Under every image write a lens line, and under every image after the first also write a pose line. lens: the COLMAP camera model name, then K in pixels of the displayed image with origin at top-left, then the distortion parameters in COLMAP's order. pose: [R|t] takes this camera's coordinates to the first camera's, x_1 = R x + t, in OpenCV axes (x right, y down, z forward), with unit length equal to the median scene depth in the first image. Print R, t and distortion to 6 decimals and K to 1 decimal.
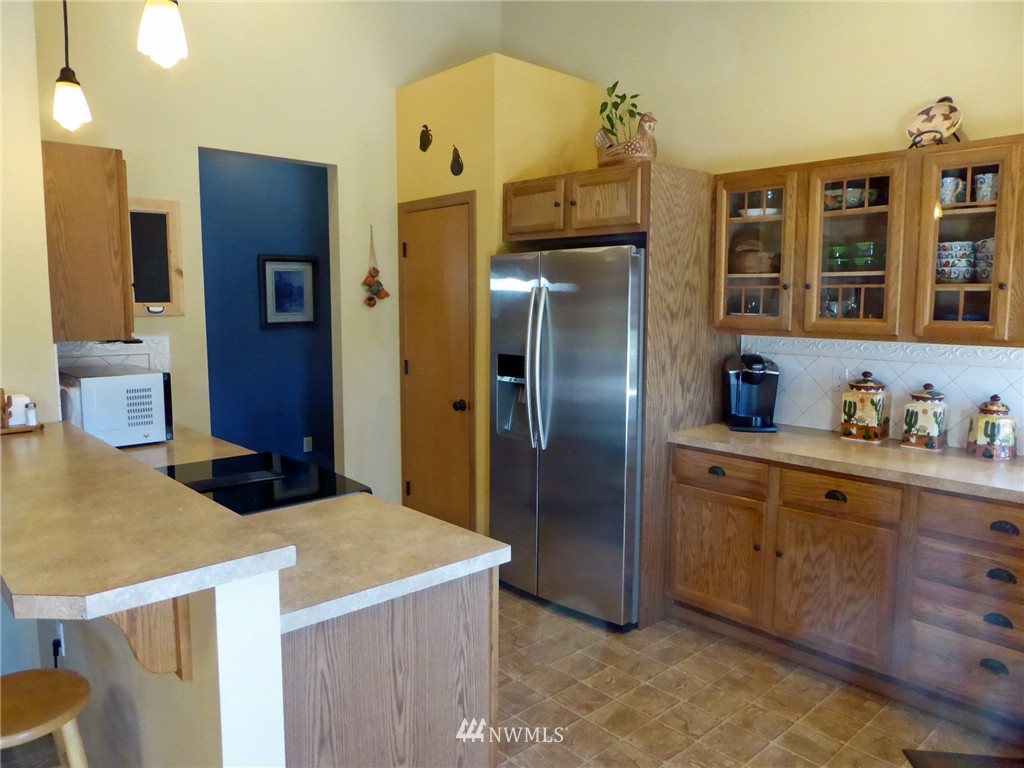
lens RADIAL K [[732.5, 0, 501.9], [0, 732.5, 379.5], [0, 0, 1]] dist [-0.033862, 0.008132]
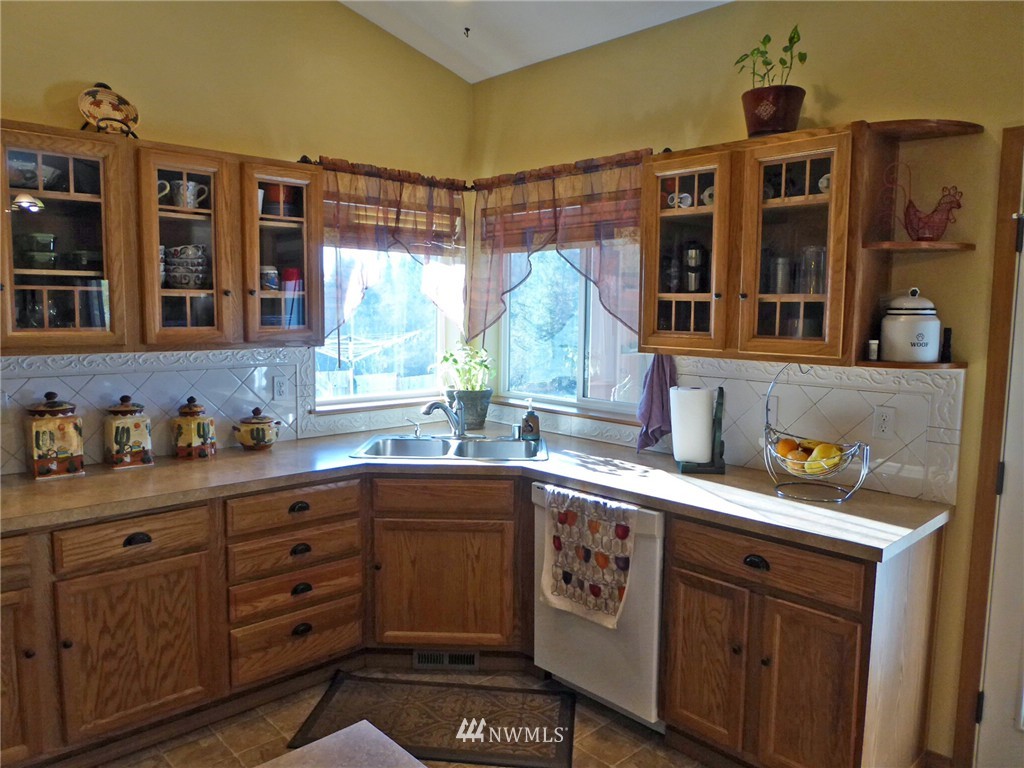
lens RADIAL K [[732.5, 0, 514.6], [0, 732.5, 379.3], [0, 0, 1]] dist [-0.033862, 0.008132]
pose [[-0.032900, -0.095443, 0.994891, -0.358868], [0.098741, 0.990250, 0.098263, -0.059464], [-0.994569, 0.101469, -0.023155, 0.551482]]
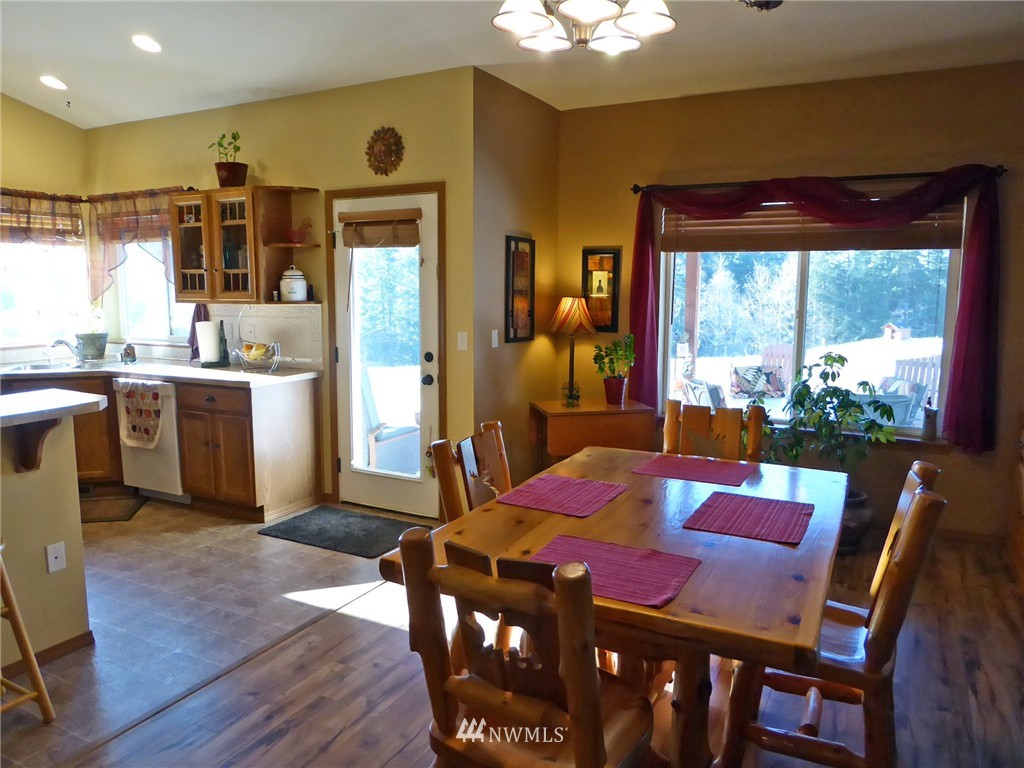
lens RADIAL K [[732.5, 0, 515.0], [0, 732.5, 378.9], [0, 0, 1]] dist [-0.033862, 0.008132]
pose [[-0.356814, -0.116976, 0.926823, -1.313013], [0.102364, 0.981259, 0.163255, -0.004018], [-0.928550, 0.153125, -0.338153, 0.219781]]
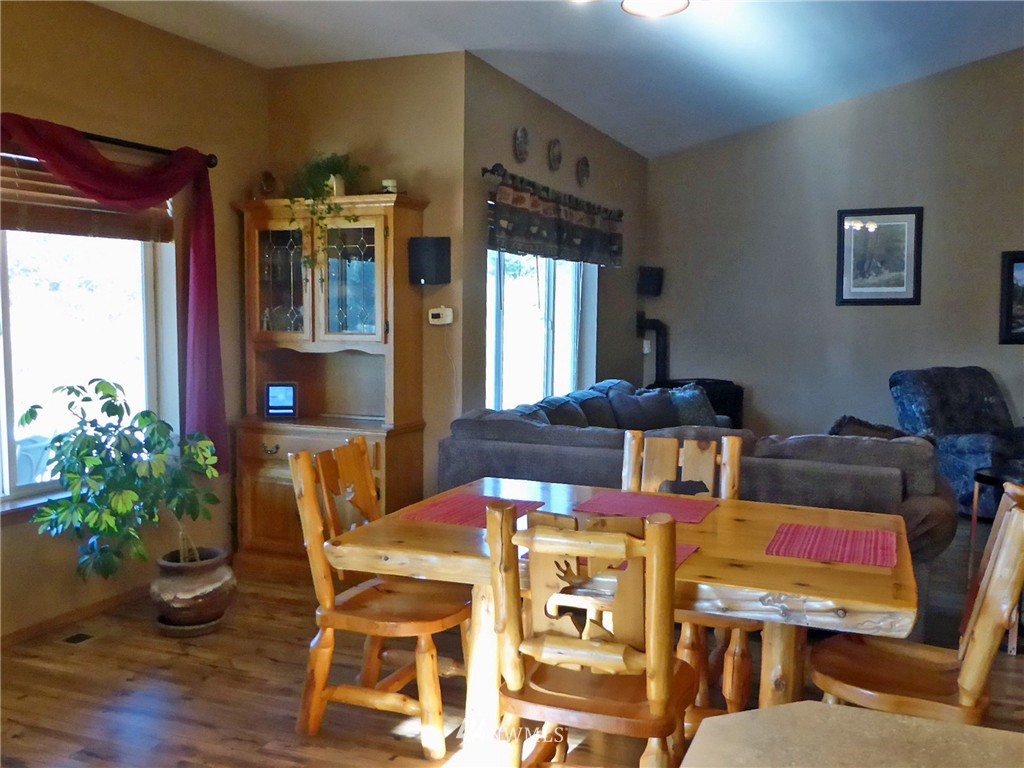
lens RADIAL K [[974.6, 0, 503.2], [0, 974.6, 390.2], [0, 0, 1]] dist [-0.024229, 0.000000]
pose [[-0.893467, 0.035516, -0.447723, -0.016549], [-0.057173, 0.979765, 0.191814, -0.036515], [0.445476, 0.196977, -0.873356, 0.603816]]
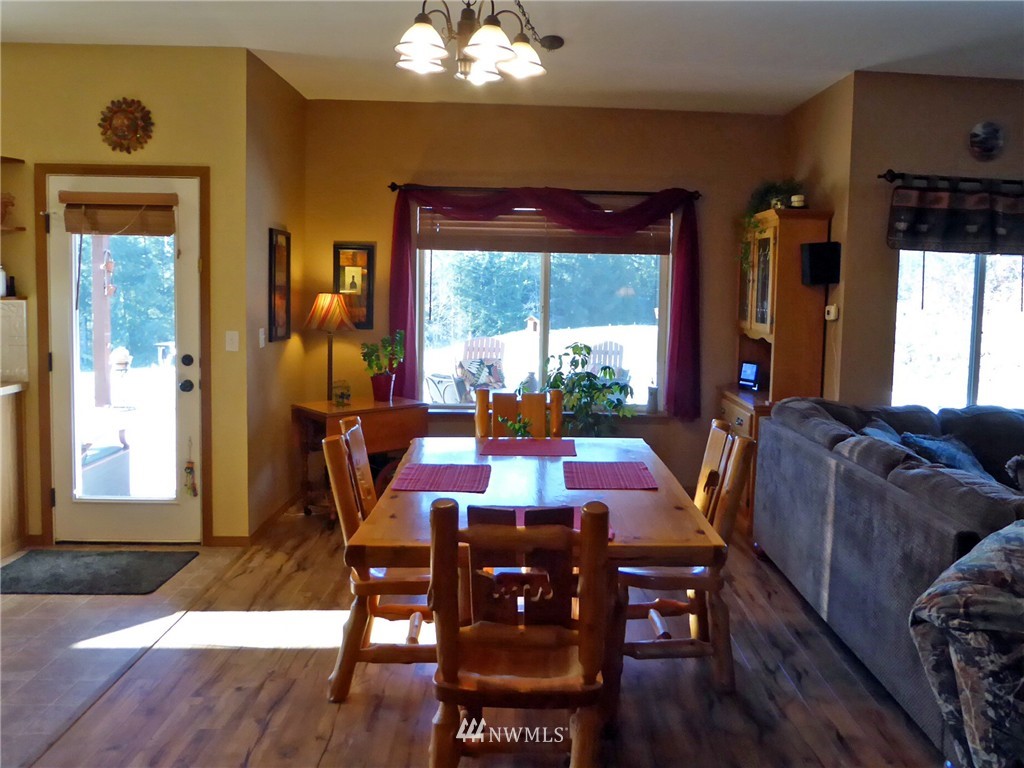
lens RADIAL K [[810.2, 0, 575.5], [0, 810.2, 337.1], [0, 0, 1]] dist [-0.030271, -0.001252]
pose [[-0.788922, -0.054065, 0.612110, -1.304970], [0.052045, 0.986664, 0.154227, -0.052824], [-0.612285, 0.153530, -0.775587, 0.577135]]
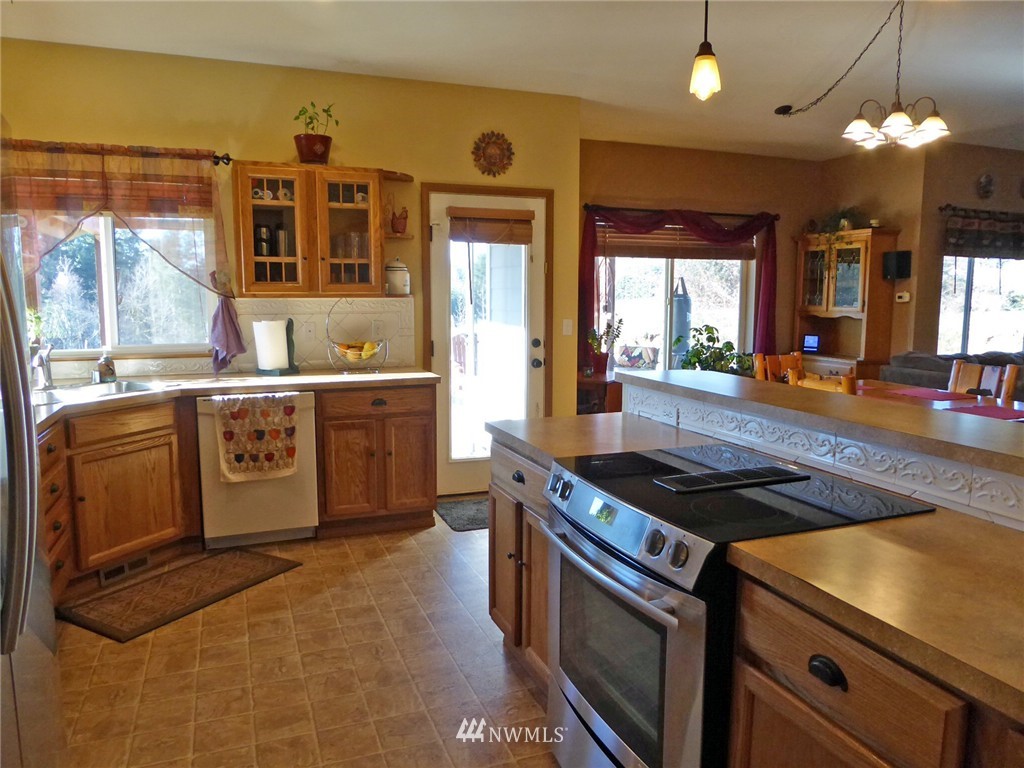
lens RADIAL K [[732.5, 0, 517.8], [0, 732.5, 375.5], [0, 0, 1]] dist [-0.033862, 0.008132]
pose [[-0.939981, -0.037535, 0.339155, -0.362642], [0.038996, 0.975603, 0.216051, -0.117666], [-0.338990, 0.216309, -0.915585, 1.490377]]
